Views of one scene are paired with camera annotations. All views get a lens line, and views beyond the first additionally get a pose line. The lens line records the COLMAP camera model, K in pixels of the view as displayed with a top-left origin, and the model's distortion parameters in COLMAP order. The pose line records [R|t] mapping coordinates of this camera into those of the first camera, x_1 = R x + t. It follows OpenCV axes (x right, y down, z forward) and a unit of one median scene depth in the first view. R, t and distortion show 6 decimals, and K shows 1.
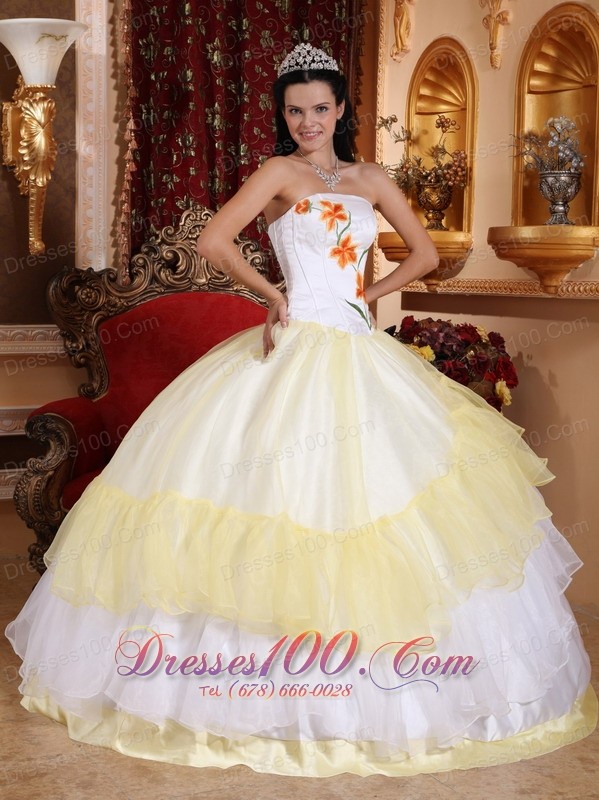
lens RADIAL K [[1490.1, 0, 298.4], [0, 1490.1, 385.9], [0, 0, 1]] dist [0.235235, 0.000000]
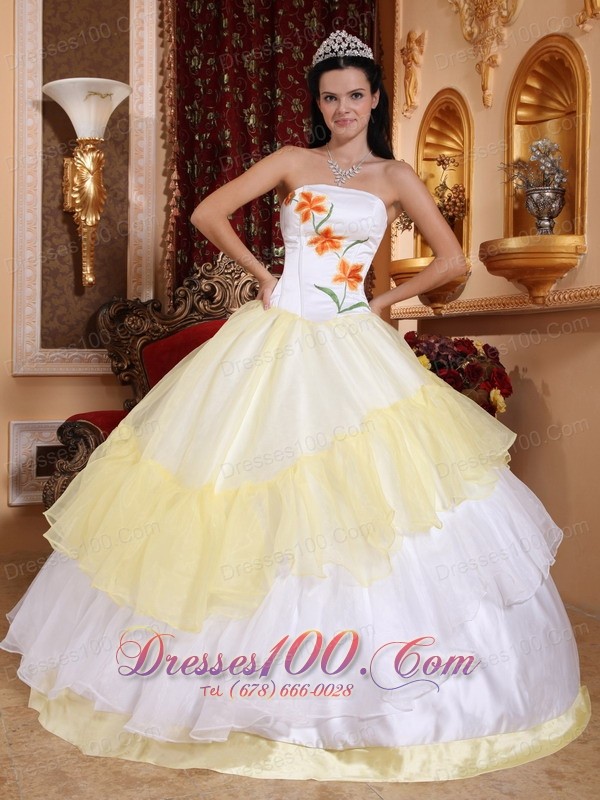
lens RADIAL K [[1064.2, 0, 304.9], [0, 1064.2, 368.1], [0, 0, 1]] dist [0.058093, 0.000000]
pose [[0.995638, -0.005039, -0.093166, 0.064185], [-0.001725, 0.997376, -0.072379, 0.032938], [0.093287, 0.072224, 0.993016, 0.210952]]
